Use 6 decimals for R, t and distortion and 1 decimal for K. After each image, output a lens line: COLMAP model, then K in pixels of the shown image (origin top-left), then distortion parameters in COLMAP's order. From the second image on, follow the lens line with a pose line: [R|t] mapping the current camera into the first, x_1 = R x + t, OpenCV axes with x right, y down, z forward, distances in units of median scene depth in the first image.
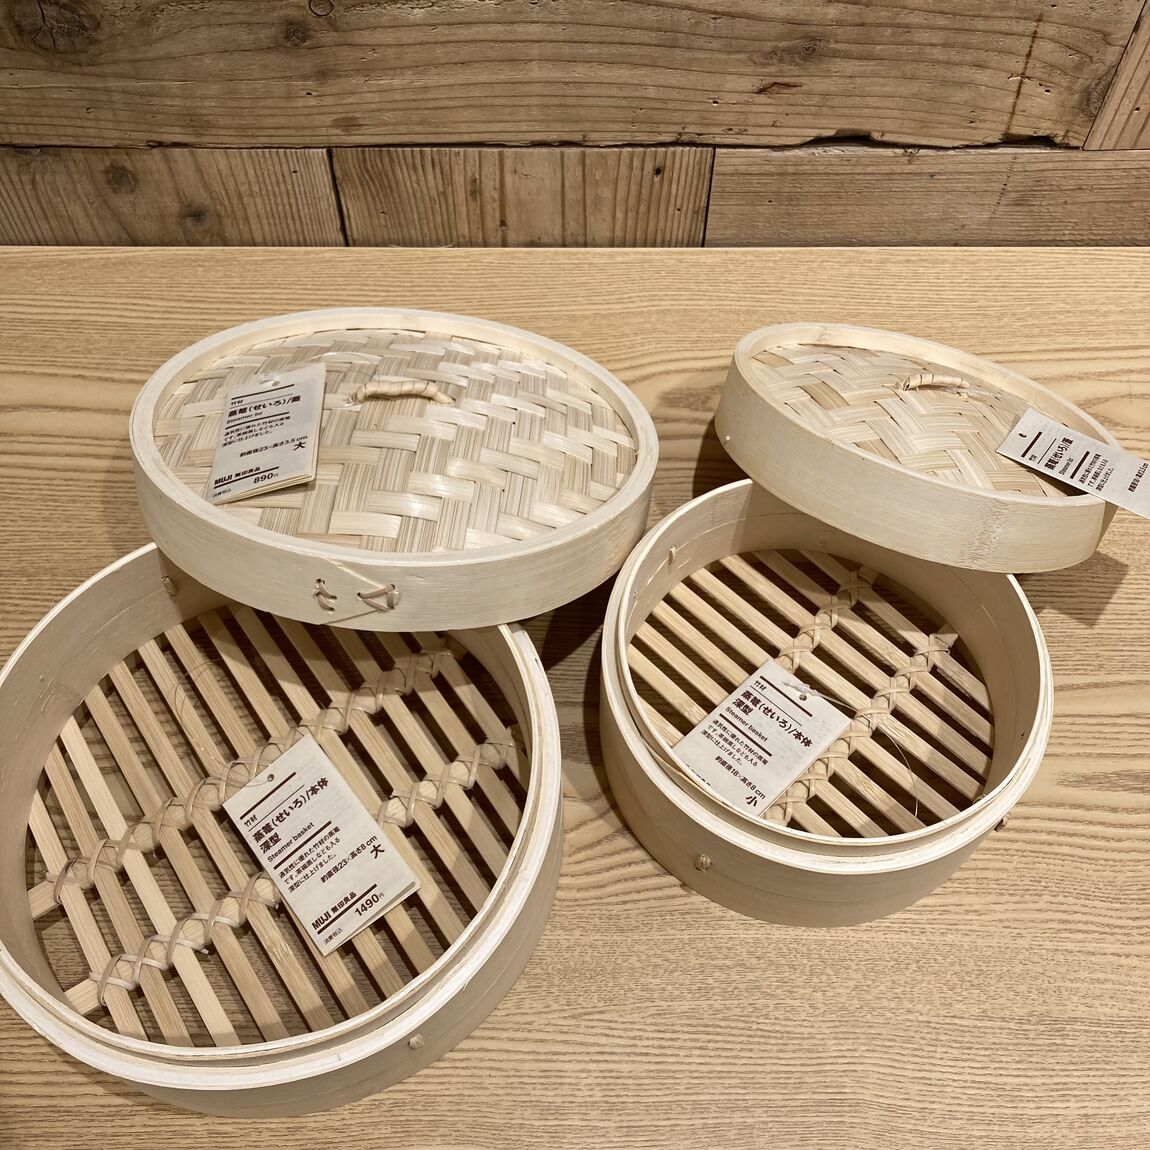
lens RADIAL K [[1395.4, 0, 575.0], [0, 1395.4, 575.0], [0, 0, 1]] dist [-0.012422, 0.030349]
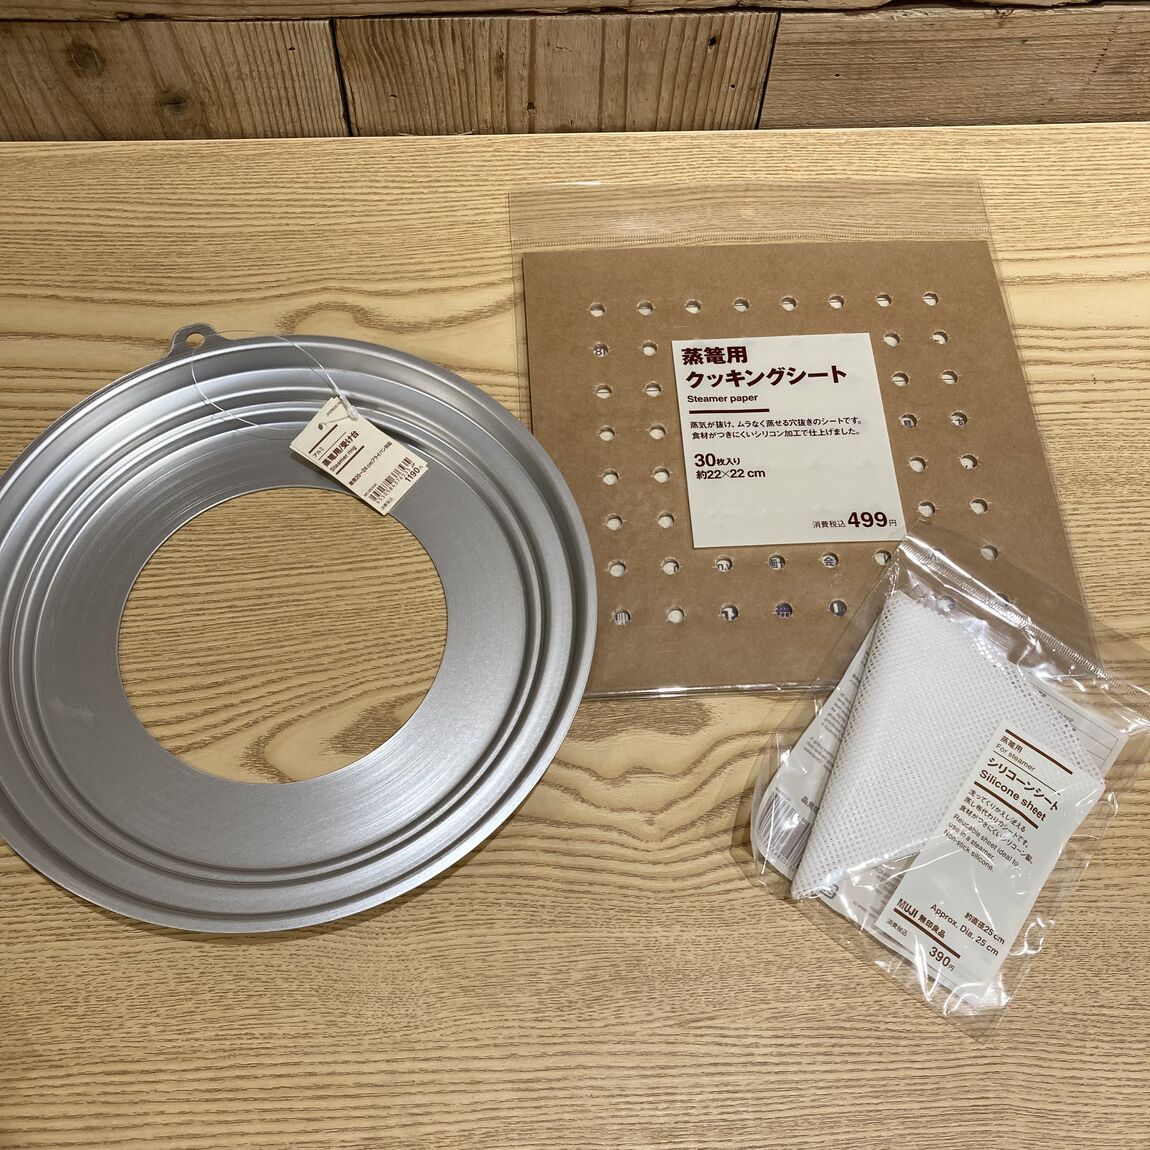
lens RADIAL K [[1402.5, 0, 572.6], [0, 1402.5, 595.8], [0, 0, 1]] dist [-0.065462, 0.175581]
pose [[0.998805, -0.030873, 0.037900, -0.071723], [0.027195, 0.995201, 0.093996, -0.030410], [-0.040620, -0.092853, 0.994851, 0.109494]]
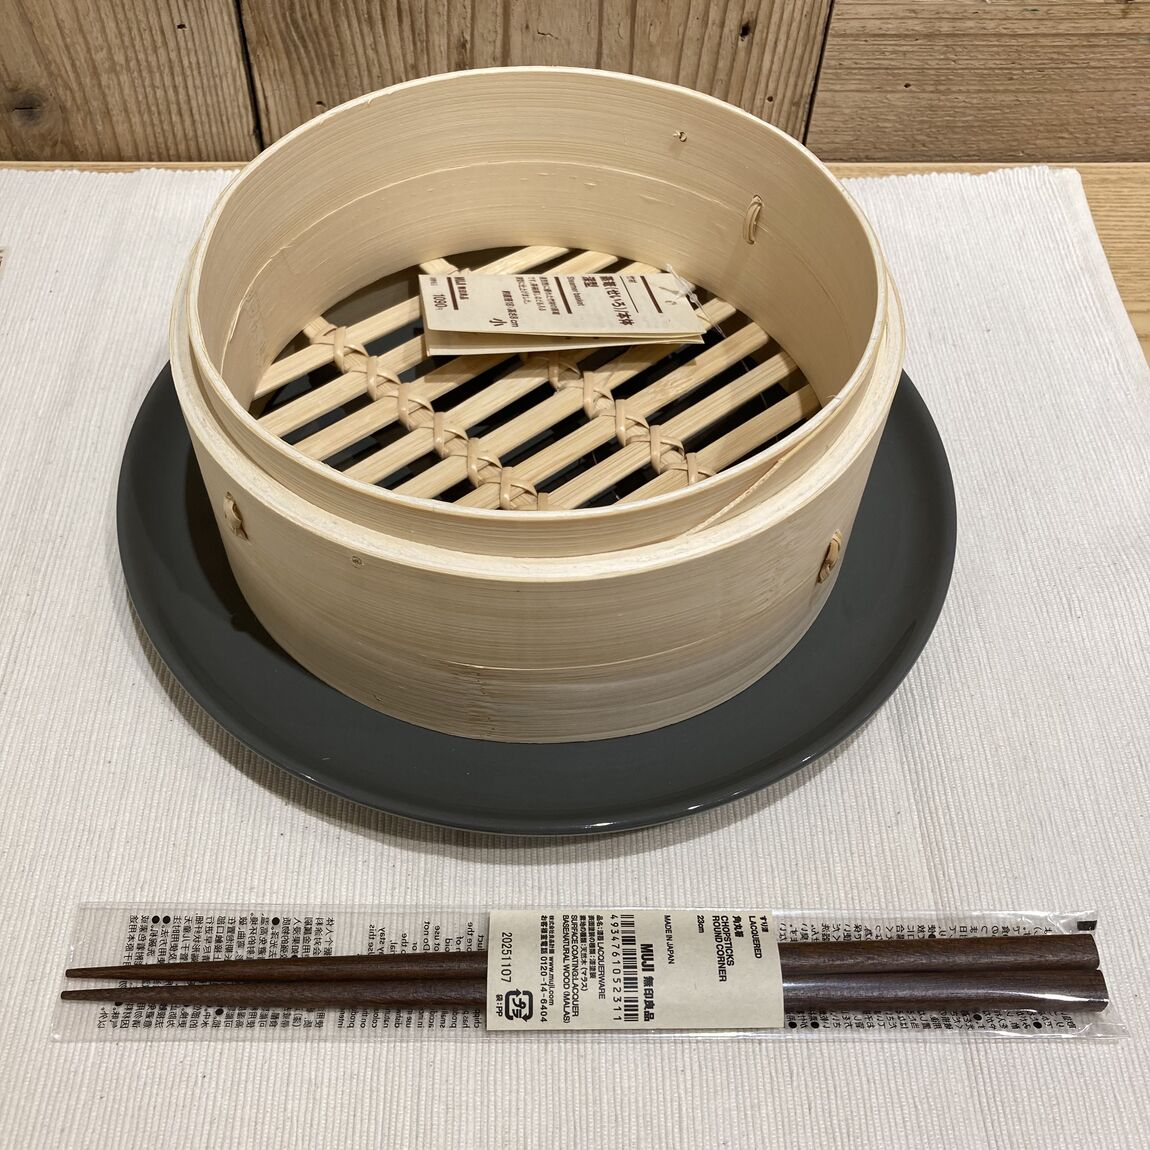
lens RADIAL K [[1402.5, 0, 572.6], [0, 1402.5, 595.8], [0, 0, 1]] dist [-0.065462, 0.175581]
pose [[0.998267, -0.018429, 0.055883, -0.063225], [0.023690, 0.995196, -0.094990, 0.034936], [-0.053864, 0.096149, 0.993908, 0.384505]]
